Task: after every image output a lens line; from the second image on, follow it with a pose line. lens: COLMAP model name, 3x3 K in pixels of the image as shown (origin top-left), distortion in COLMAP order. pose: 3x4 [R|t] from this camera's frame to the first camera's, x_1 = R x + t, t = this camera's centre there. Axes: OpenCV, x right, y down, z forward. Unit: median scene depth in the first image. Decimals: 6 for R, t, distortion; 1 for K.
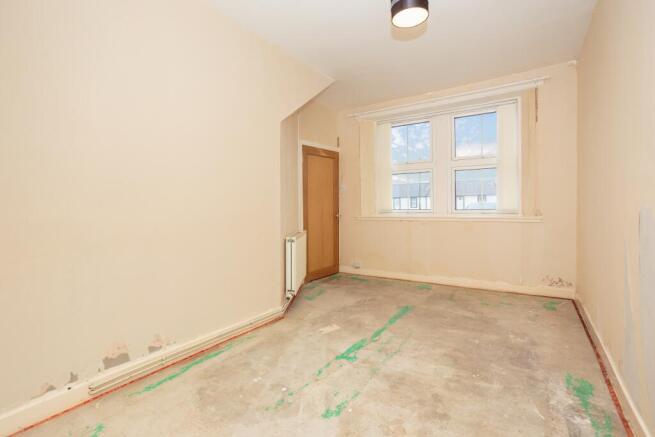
lens RADIAL K [[315.8, 0, 320.8], [0, 315.8, 215.6], [0, 0, 1]] dist [-0.028088, 0.013198]
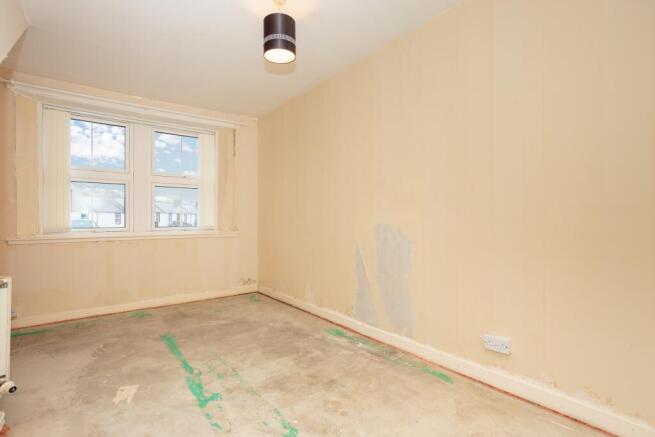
lens RADIAL K [[315.8, 0, 324.8], [0, 315.8, 221.2], [0, 0, 1]] dist [-0.028088, 0.013198]
pose [[0.316434, 0.011806, 0.948541, -0.572884], [0.029191, 0.999328, -0.022176, 0.000165], [-0.948165, 0.034706, 0.315876, 0.387589]]
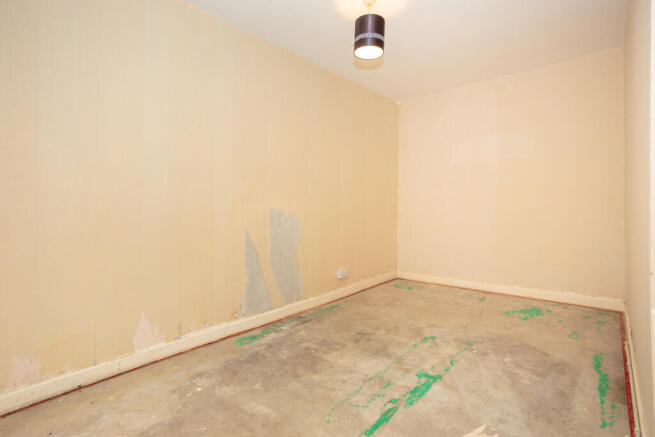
lens RADIAL K [[315.8, 0, 322.9], [0, 315.8, 205.9], [0, 0, 1]] dist [-0.028088, 0.013198]
pose [[-0.990973, 0.019798, 0.132591, 0.231147], [0.023034, 0.999472, 0.022916, -0.049936], [-0.132067, 0.025763, -0.990906, 1.745472]]
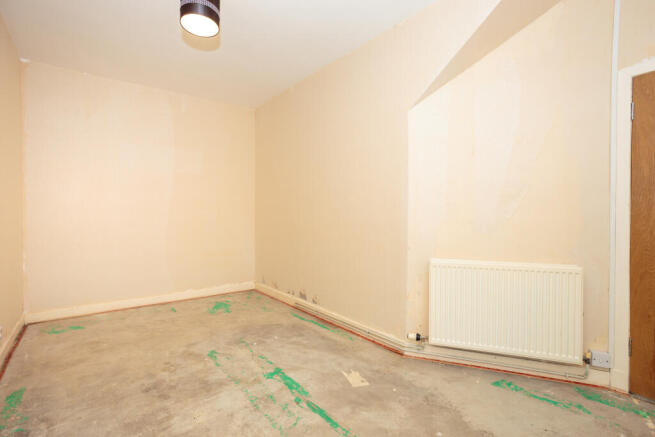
lens RADIAL K [[315.8, 0, 324.1], [0, 315.8, 216.0], [0, 0, 1]] dist [-0.028088, 0.013198]
pose [[-0.312662, 0.007827, -0.949832, 0.864668], [-0.026521, 0.999504, 0.016967, -0.044708], [0.949494, 0.030496, -0.312300, 1.313991]]
